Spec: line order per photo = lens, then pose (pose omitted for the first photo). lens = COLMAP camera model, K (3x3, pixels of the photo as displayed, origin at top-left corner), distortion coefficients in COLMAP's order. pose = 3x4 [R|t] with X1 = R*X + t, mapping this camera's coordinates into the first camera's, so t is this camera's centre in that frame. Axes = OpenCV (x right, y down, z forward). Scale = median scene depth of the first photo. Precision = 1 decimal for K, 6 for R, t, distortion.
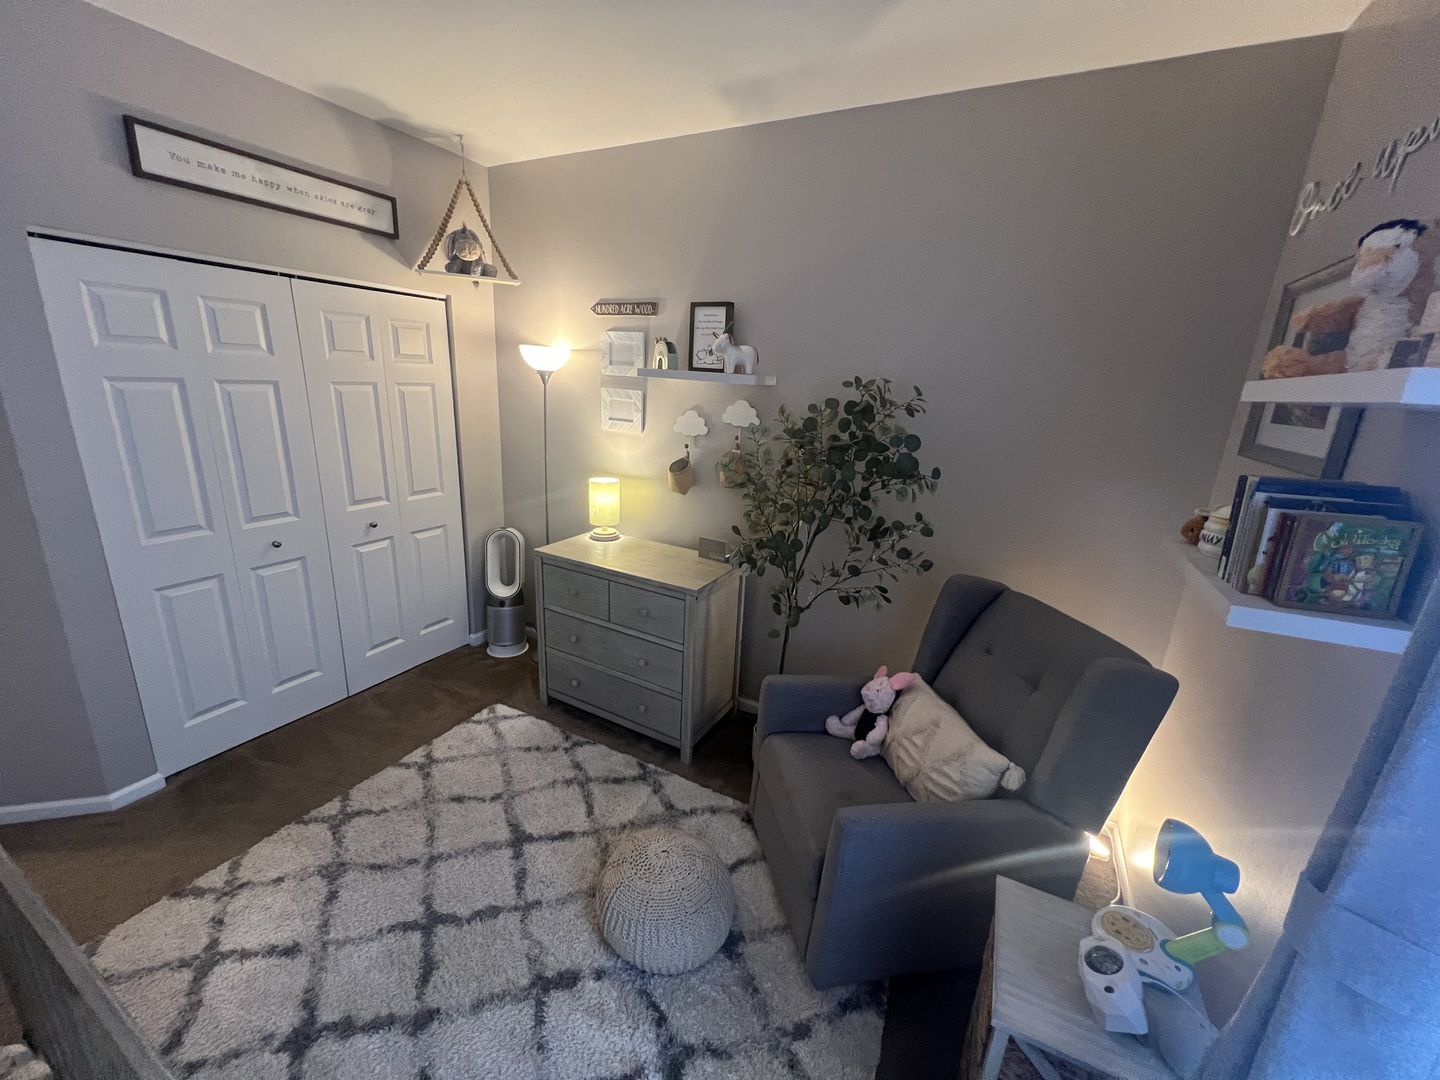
lens RADIAL K [[579.4, 0, 706.5], [0, 579.4, 539.9], [0, 0, 1]] dist [-0.001259, -0.000204]
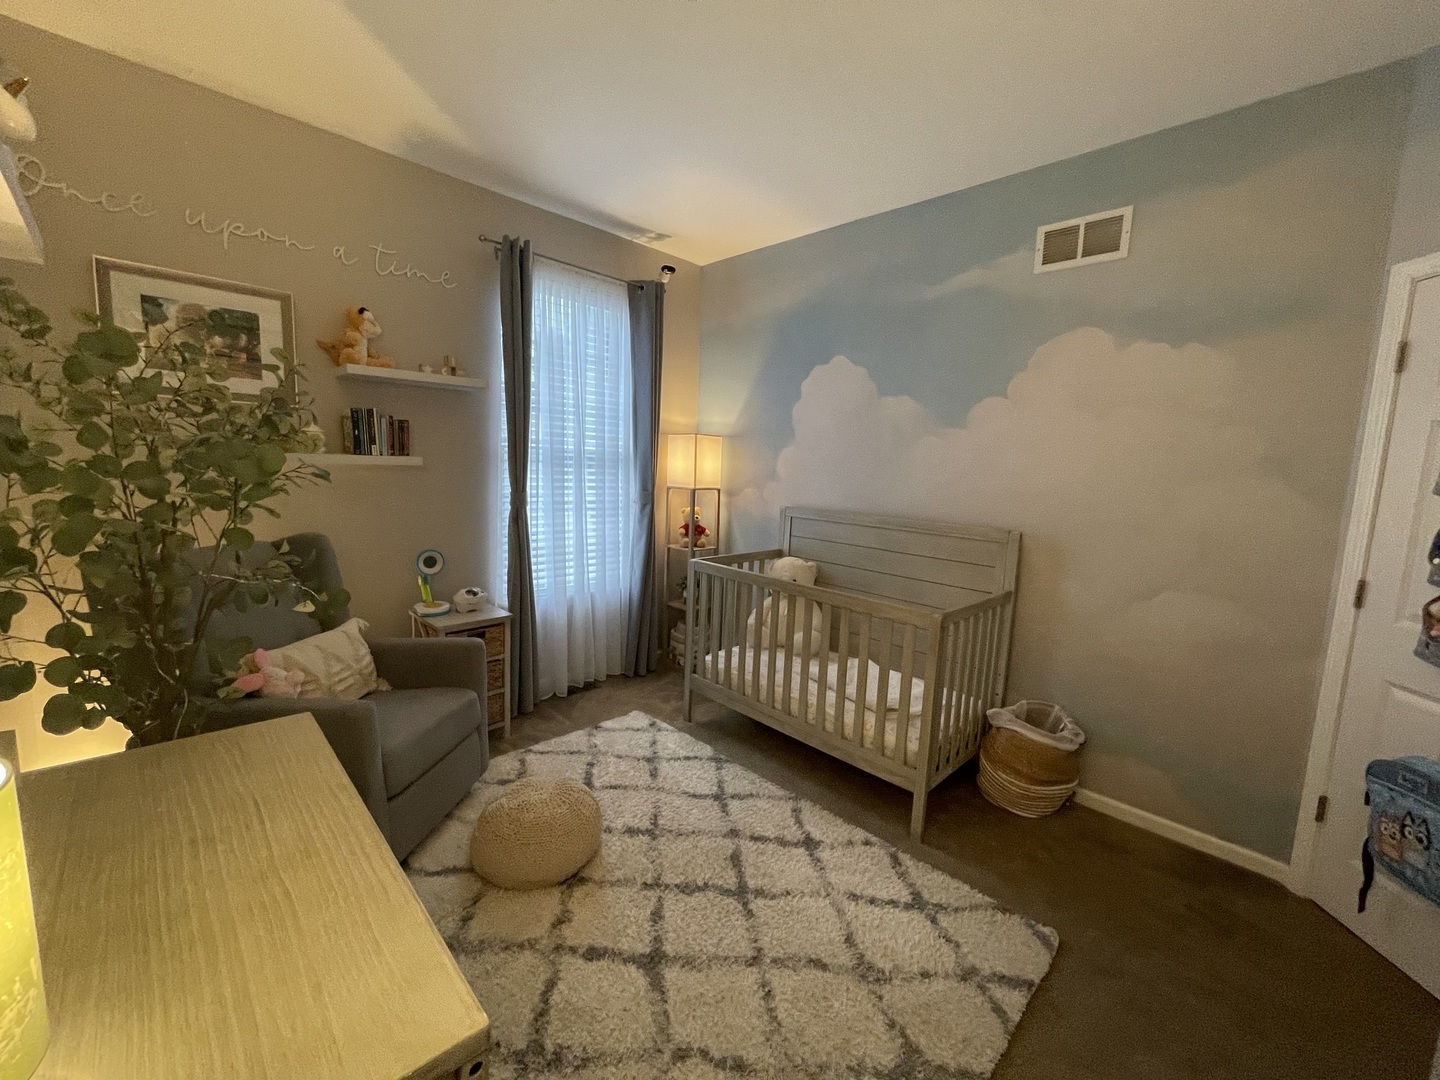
lens RADIAL K [[584.3, 0, 718.5], [0, 584.3, 534.7], [0, 0, 1]] dist [-0.001471, -0.000058]
pose [[-0.956555, -0.119312, 0.266021, -0.620661], [-0.004936, 0.918928, 0.394395, -0.346498], [-0.291510, 0.375947, -0.879594, 1.646807]]
